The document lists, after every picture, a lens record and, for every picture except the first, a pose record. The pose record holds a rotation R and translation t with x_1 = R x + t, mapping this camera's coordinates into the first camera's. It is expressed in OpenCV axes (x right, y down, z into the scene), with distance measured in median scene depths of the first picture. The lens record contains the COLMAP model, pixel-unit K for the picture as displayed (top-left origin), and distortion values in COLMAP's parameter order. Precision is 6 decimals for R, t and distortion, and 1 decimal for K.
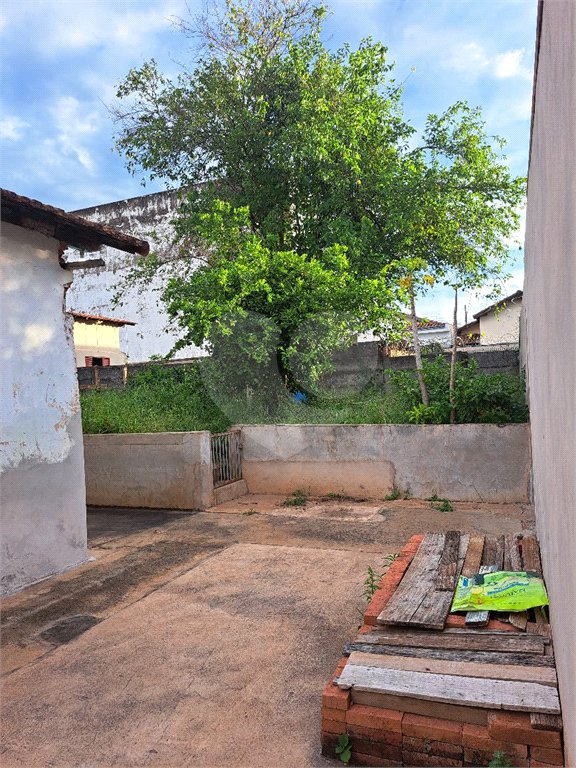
lens RADIAL K [[550.7, 0, 285.1], [0, 550.7, 418.6], [0, 0, 1]] dist [0.006704, 0.001222]
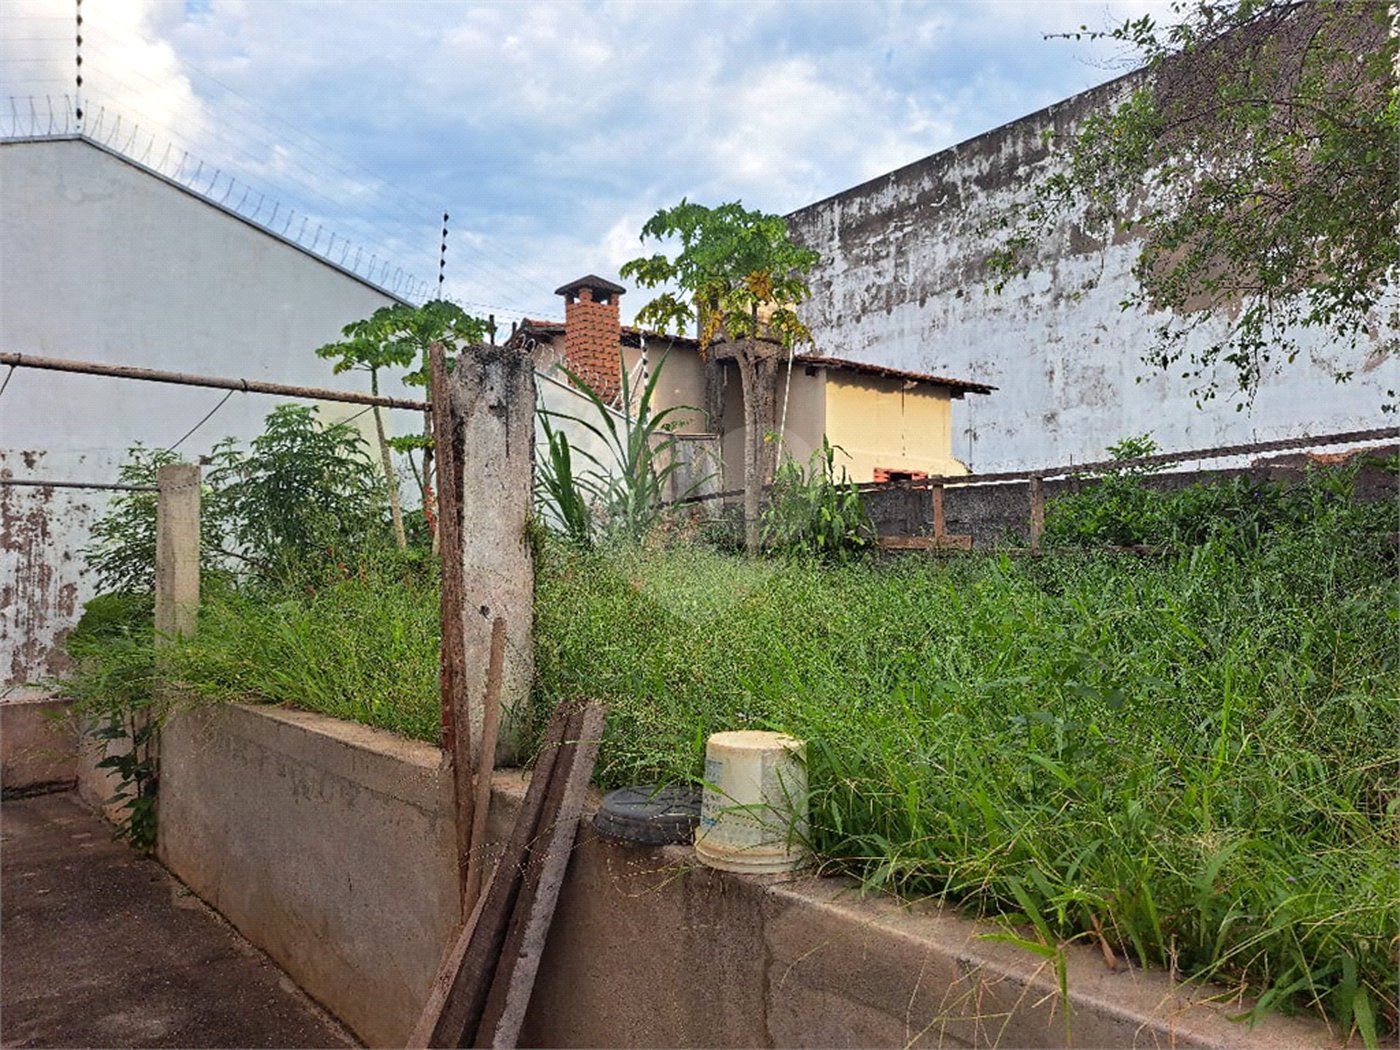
lens RADIAL K [[1017.3, 0, 700.0], [0, 1017.3, 525.0], [0, 0, 1]] dist [0.010243, -0.001473]
pose [[0.884047, 0.008543, -0.467319, -0.376229], [-0.043293, 0.997031, -0.063672, -0.047121], [0.465388, 0.076521, 0.881793, 0.830337]]
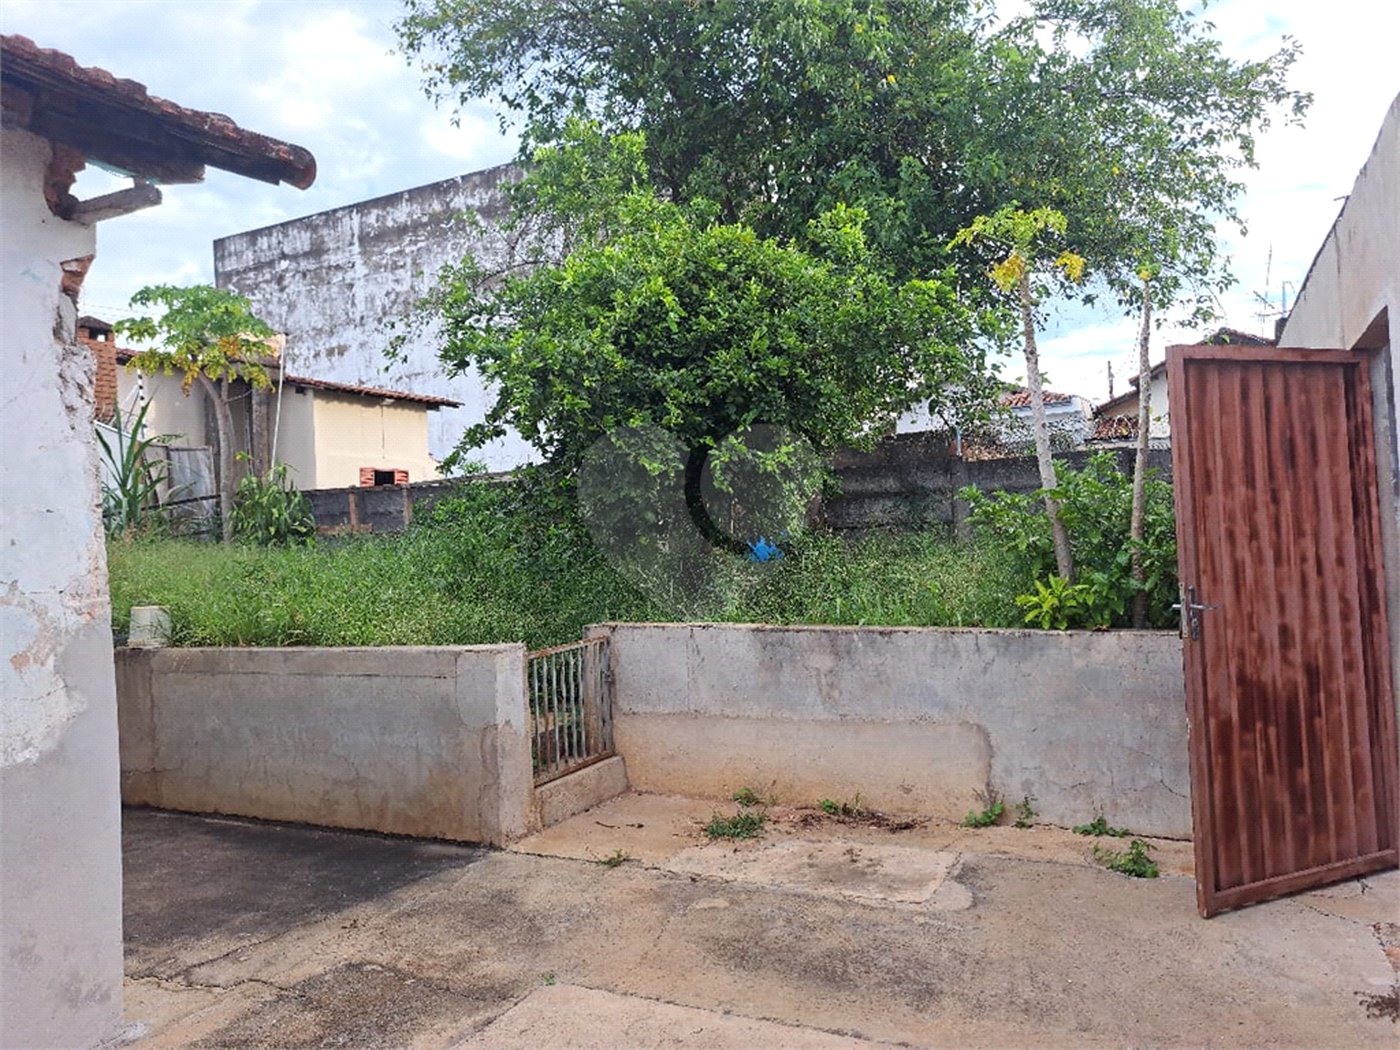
lens RADIAL K [[1017.3, 0, 700.0], [0, 1017.3, 525.0], [0, 0, 1]] dist [0.010243, -0.001473]
pose [[0.997943, -0.006293, -0.063797, 0.038510], [0.002843, 0.998536, -0.054021, -0.023353], [0.064043, 0.053728, 0.996500, 0.244709]]
